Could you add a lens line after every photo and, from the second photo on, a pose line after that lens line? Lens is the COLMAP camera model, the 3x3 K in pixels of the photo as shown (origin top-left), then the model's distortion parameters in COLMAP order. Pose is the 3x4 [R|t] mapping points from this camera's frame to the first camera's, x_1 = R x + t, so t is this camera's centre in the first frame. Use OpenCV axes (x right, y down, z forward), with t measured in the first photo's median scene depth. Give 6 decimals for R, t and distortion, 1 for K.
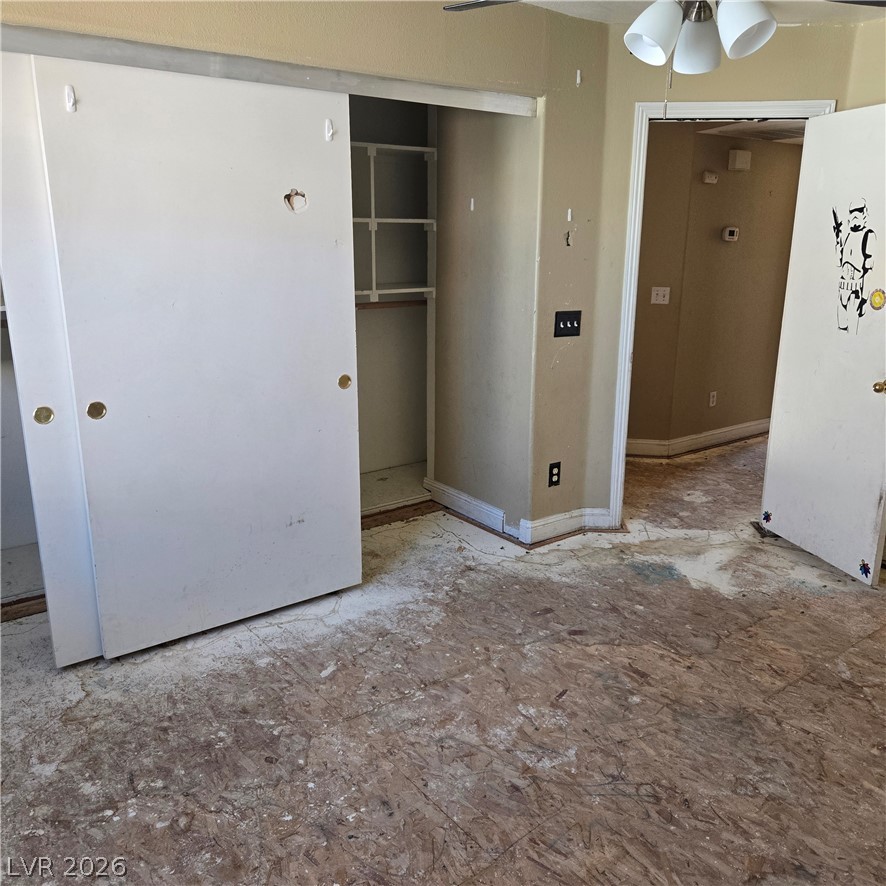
lens RADIAL K [[784.4, 0, 443.0], [0, 784.4, 443.0], [0, 0, 1]] dist [0.070184, -0.069201]
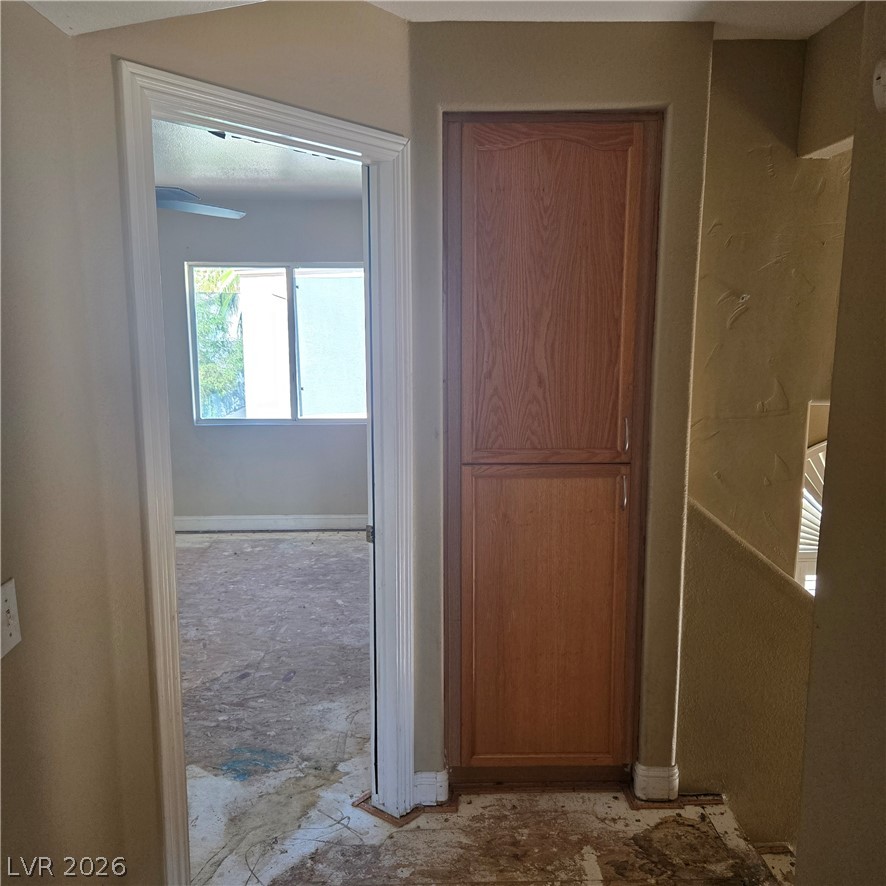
lens RADIAL K [[784.4, 0, 443.0], [0, 784.4, 443.0], [0, 0, 1]] dist [0.070184, -0.069201]
pose [[-0.571587, 0.117342, -0.812108, 1.023365], [-0.223711, 0.929942, 0.291823, -0.535456], [0.789456, 0.348480, -0.505292, 1.938014]]
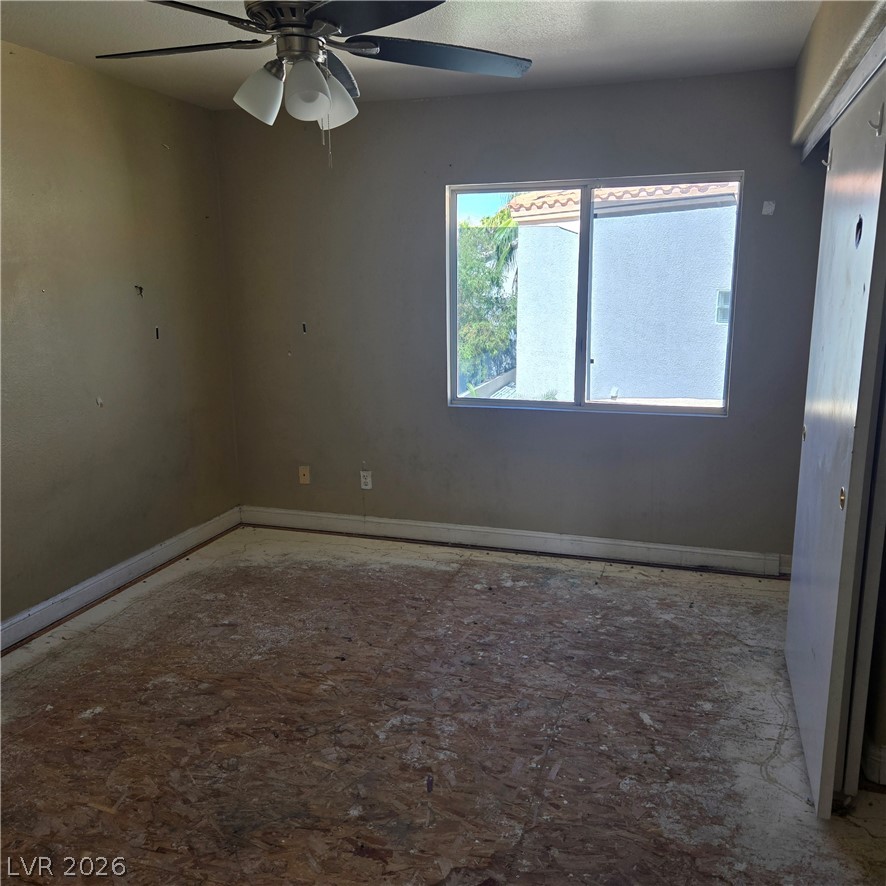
lens RADIAL K [[784.4, 0, 443.0], [0, 784.4, 443.0], [0, 0, 1]] dist [0.070184, -0.069201]
pose [[-0.812455, 0.114646, -0.571641, 0.602980], [-0.157993, 0.900496, 0.405149, -0.388865], [0.561209, 0.419480, -0.713499, 1.483687]]
